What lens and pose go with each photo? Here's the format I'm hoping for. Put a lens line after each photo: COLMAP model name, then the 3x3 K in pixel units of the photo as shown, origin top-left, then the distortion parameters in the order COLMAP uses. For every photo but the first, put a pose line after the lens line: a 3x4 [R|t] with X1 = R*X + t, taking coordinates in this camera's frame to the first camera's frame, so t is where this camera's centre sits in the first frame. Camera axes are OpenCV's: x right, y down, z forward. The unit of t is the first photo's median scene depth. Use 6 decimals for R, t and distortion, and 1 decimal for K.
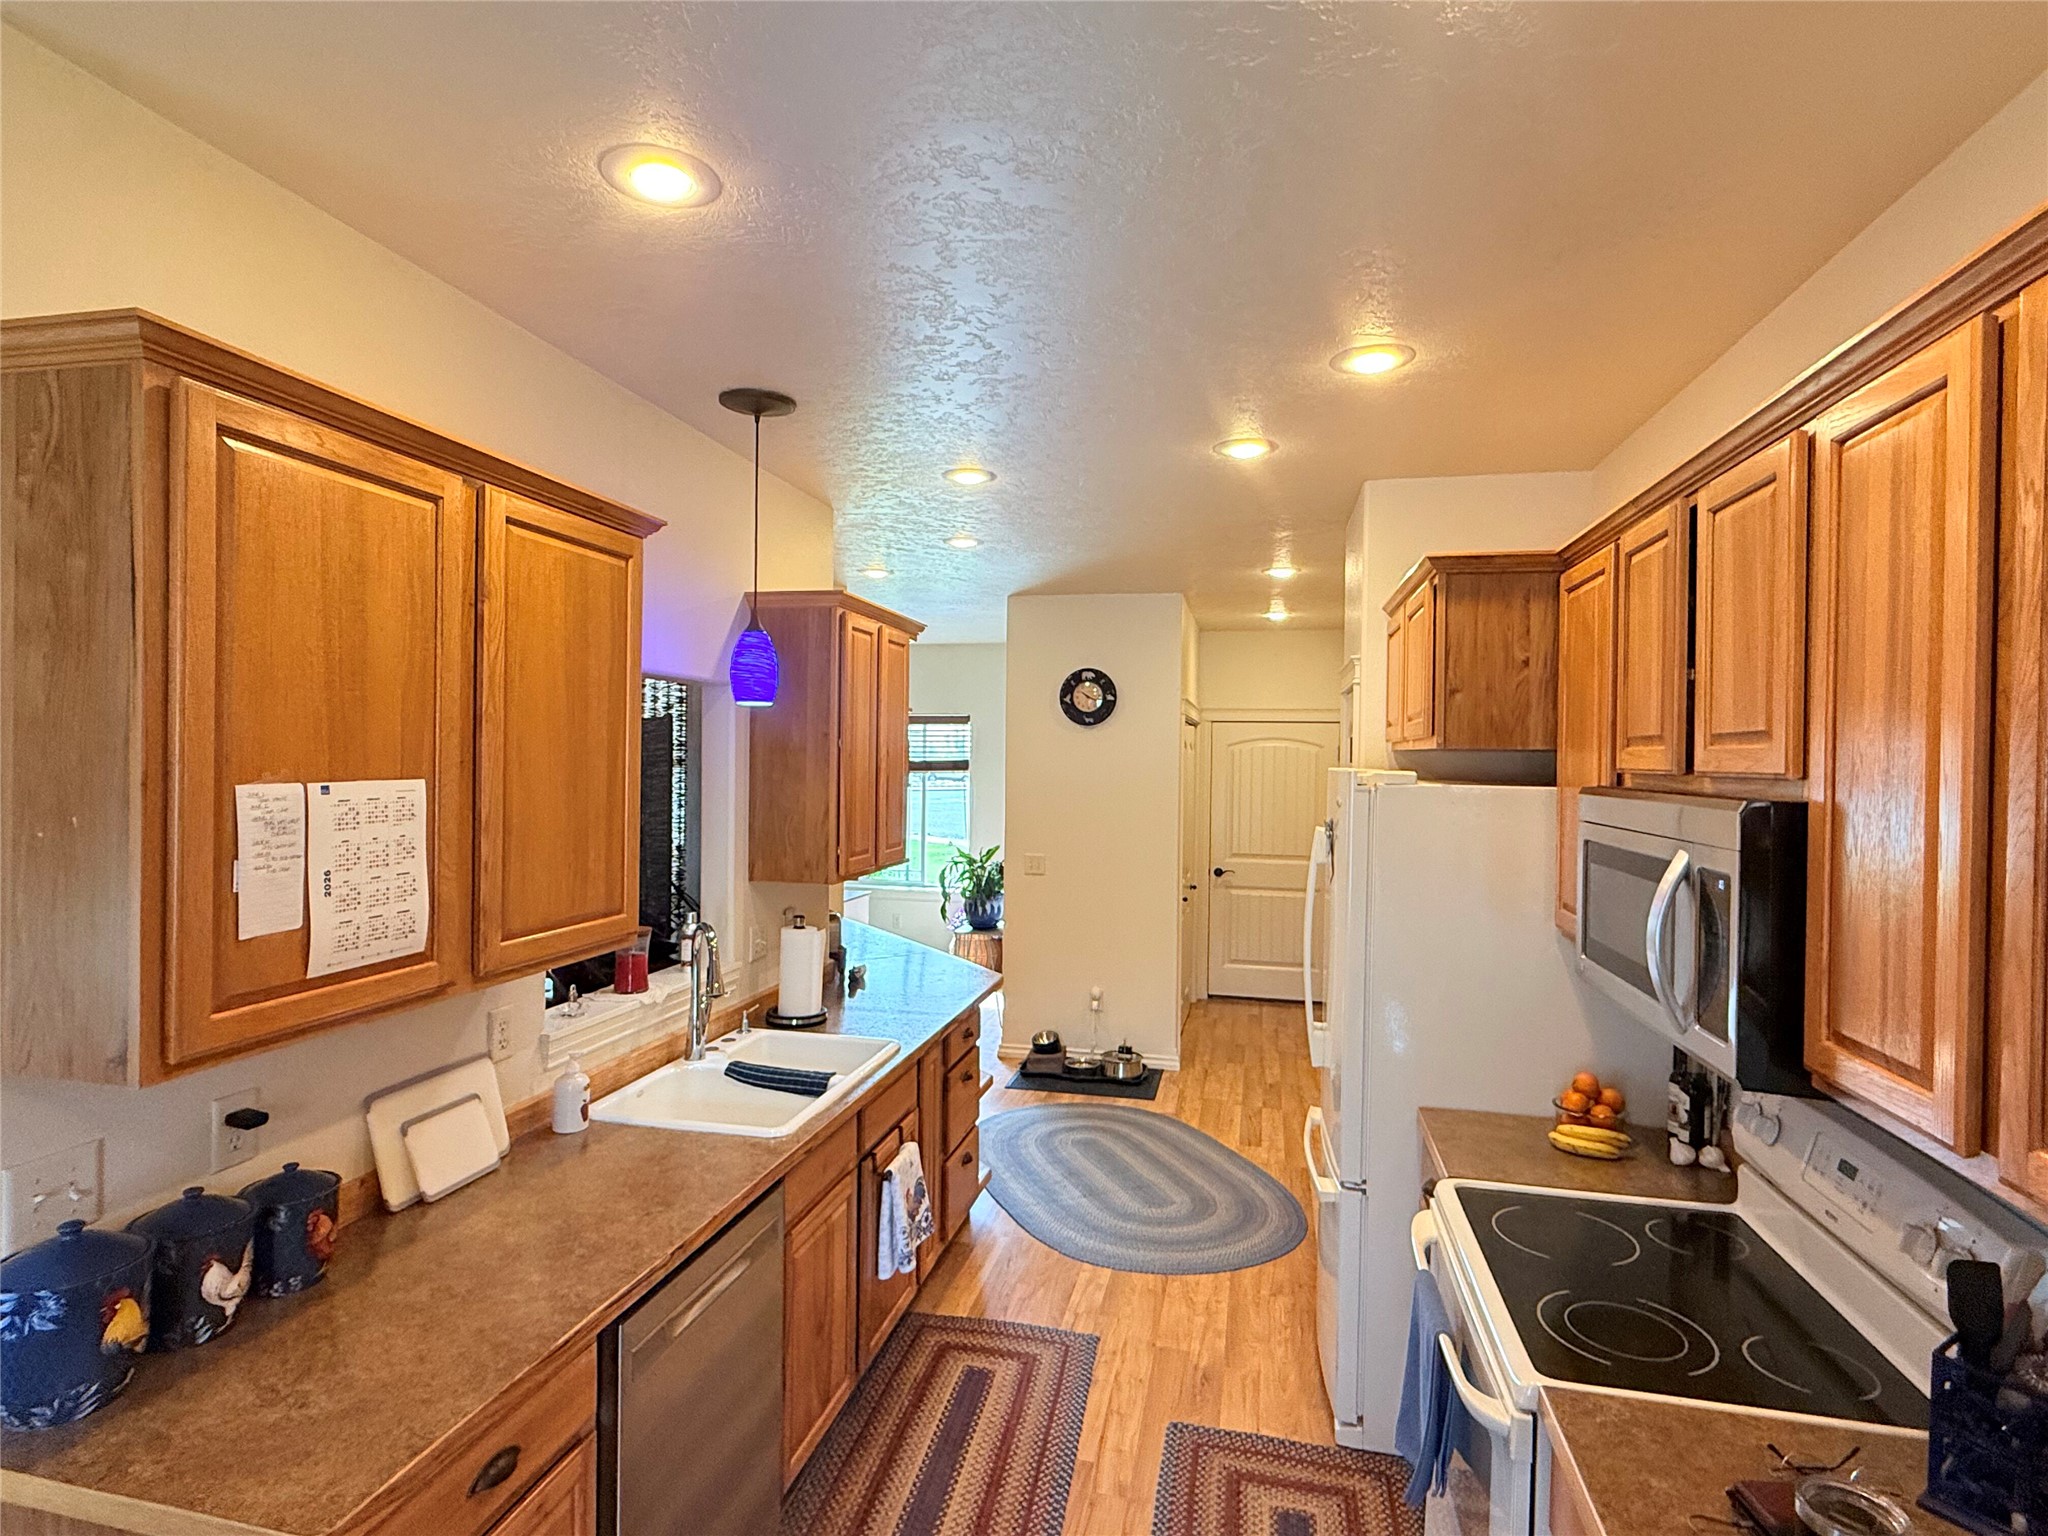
lens RADIAL K [[1086.8, 0, 1015.7], [0, 1086.8, 762.4], [0, 0, 1]] dist [-0.000423, 0.006899]
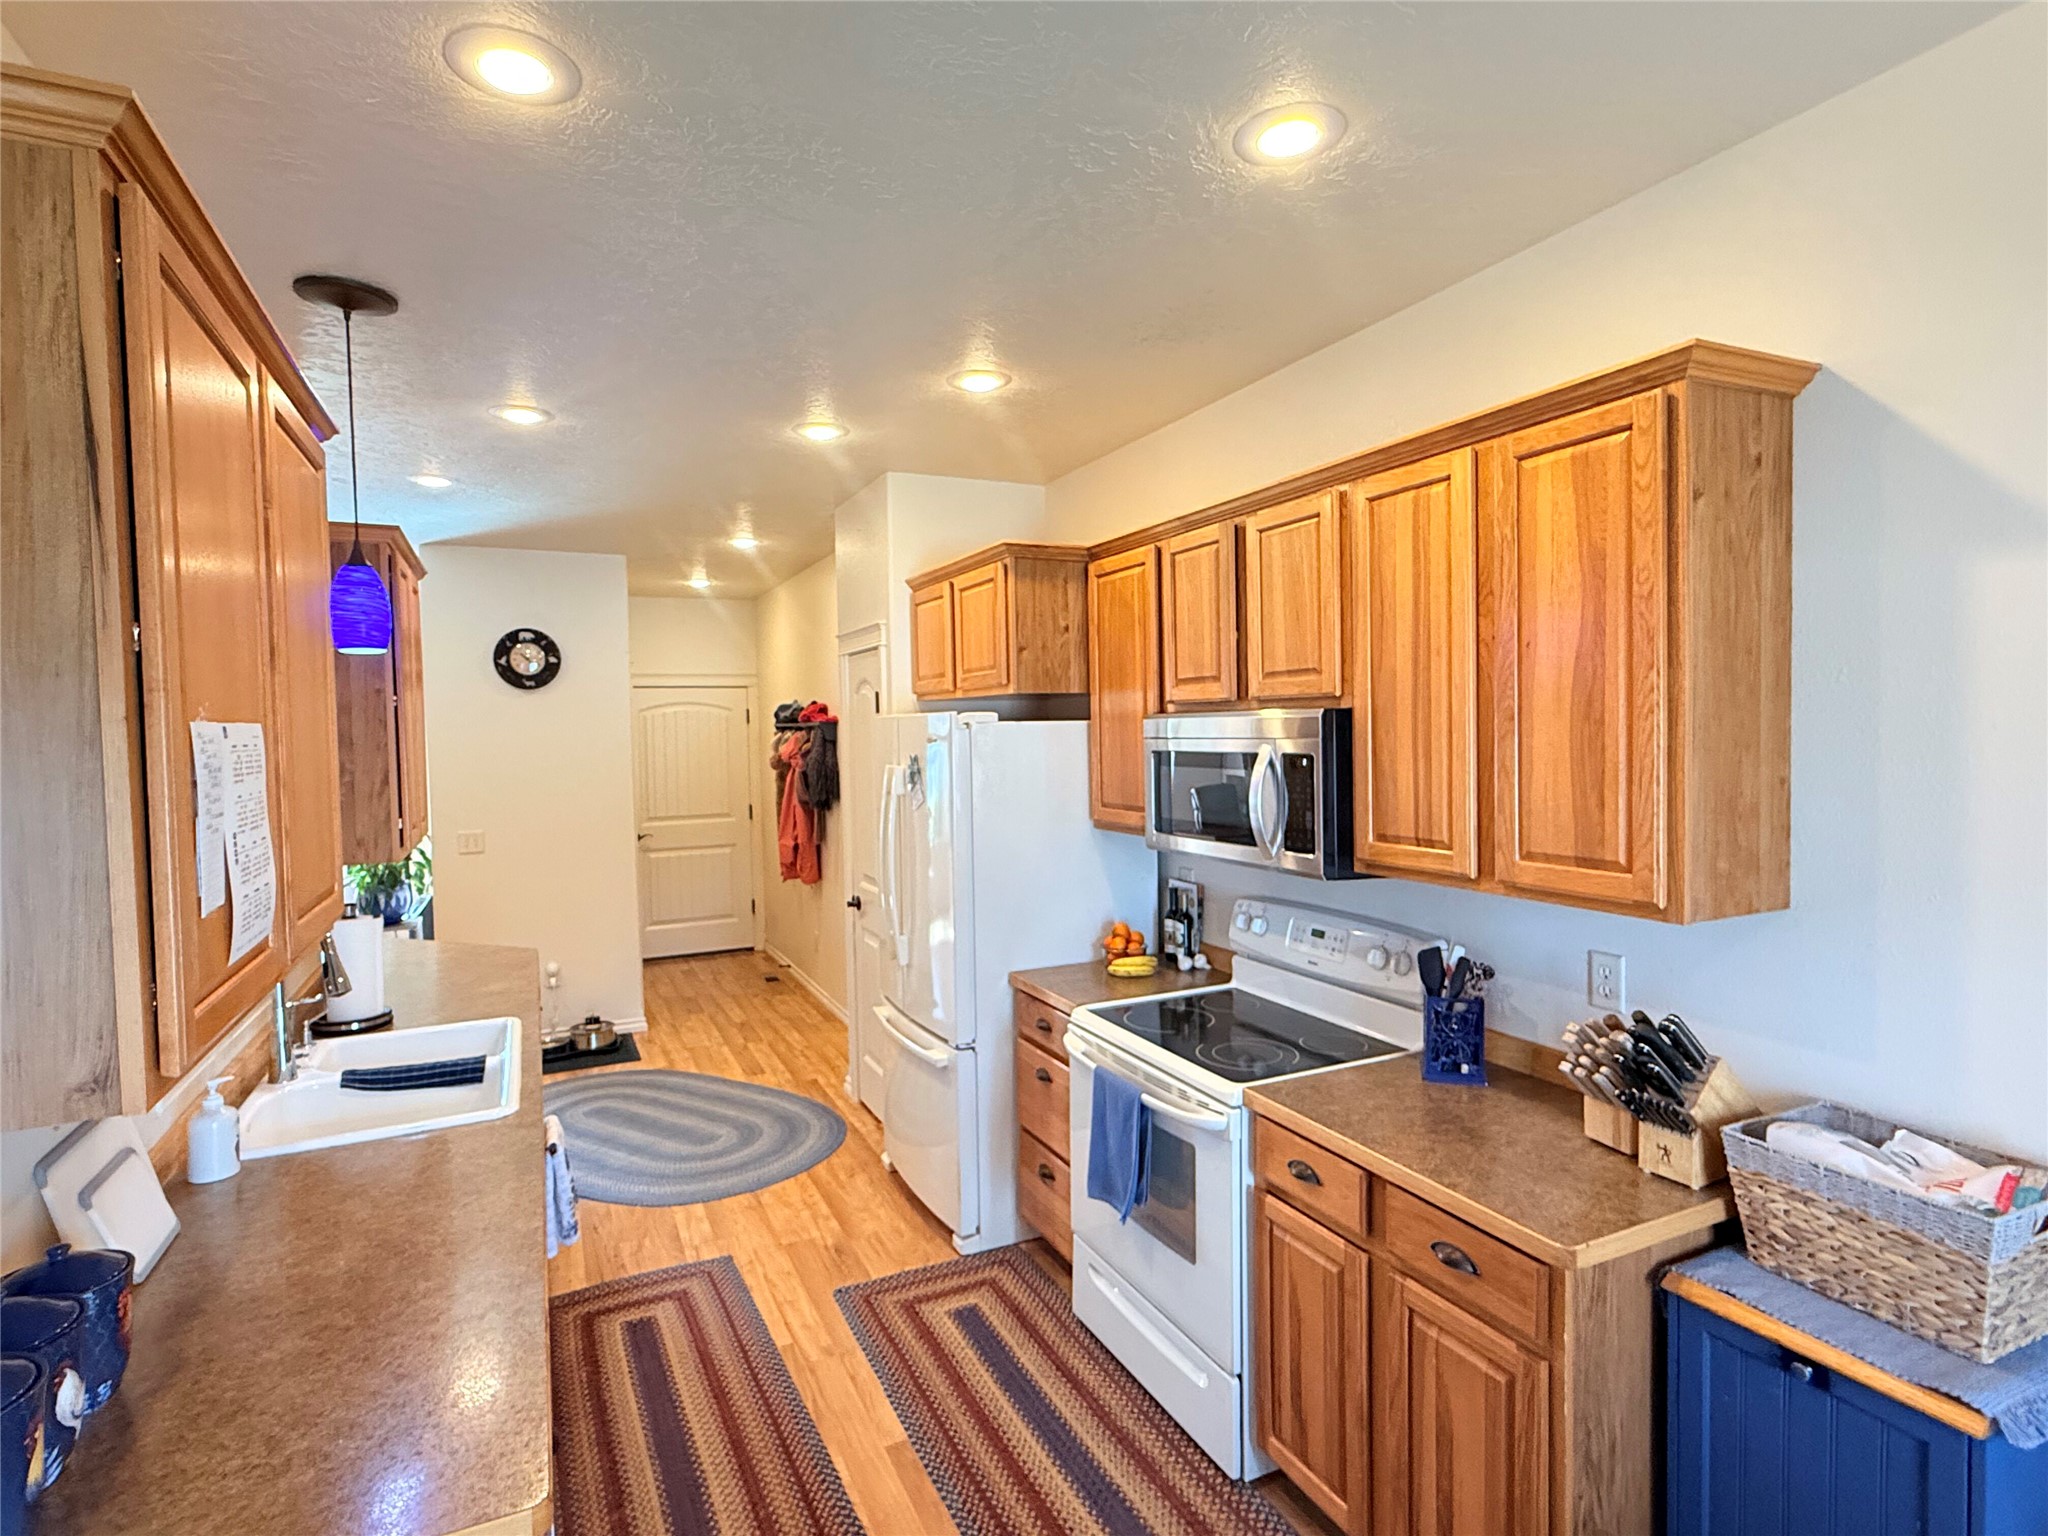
lens RADIAL K [[1077.0, 0, 1023.6], [0, 1077.0, 768.0], [0, 0, 1]] dist [0.017412, -0.000440]
pose [[0.772289, -0.052707, 0.633082, -0.375266], [0.035214, 0.998572, 0.040178, 0.021968], [-0.634295, -0.008736, 0.773042, 0.005365]]
